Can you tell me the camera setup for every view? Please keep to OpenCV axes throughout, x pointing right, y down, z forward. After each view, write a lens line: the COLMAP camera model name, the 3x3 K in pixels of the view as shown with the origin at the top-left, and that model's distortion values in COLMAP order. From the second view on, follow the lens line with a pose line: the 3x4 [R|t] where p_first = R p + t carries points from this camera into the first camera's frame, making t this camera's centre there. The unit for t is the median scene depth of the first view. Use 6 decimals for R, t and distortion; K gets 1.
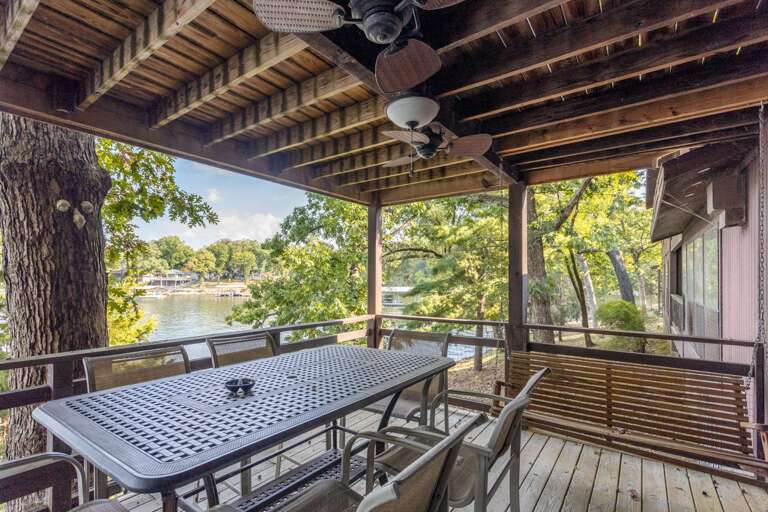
lens RADIAL K [[370.0, 0, 381.2], [0, 370.0, 279.5], [0, 0, 1]] dist [0.013111, 0.000606]
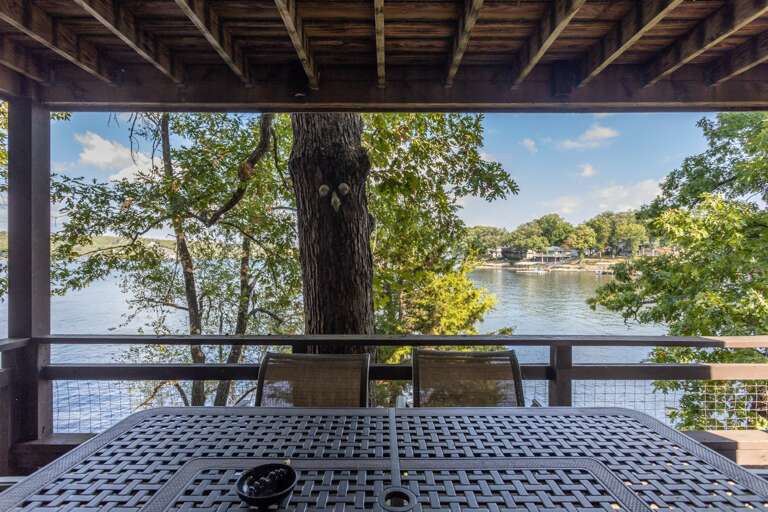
lens RADIAL K [[370.0, 0, 385.6], [0, 370.0, 254.8], [0, 0, 1]] dist [0.013111, 0.000606]
pose [[0.587802, -0.003511, -0.808997, 0.014973], [0.001071, 0.999993, -0.003561, -0.003214], [0.809004, 0.001227, 0.587802, 0.104509]]
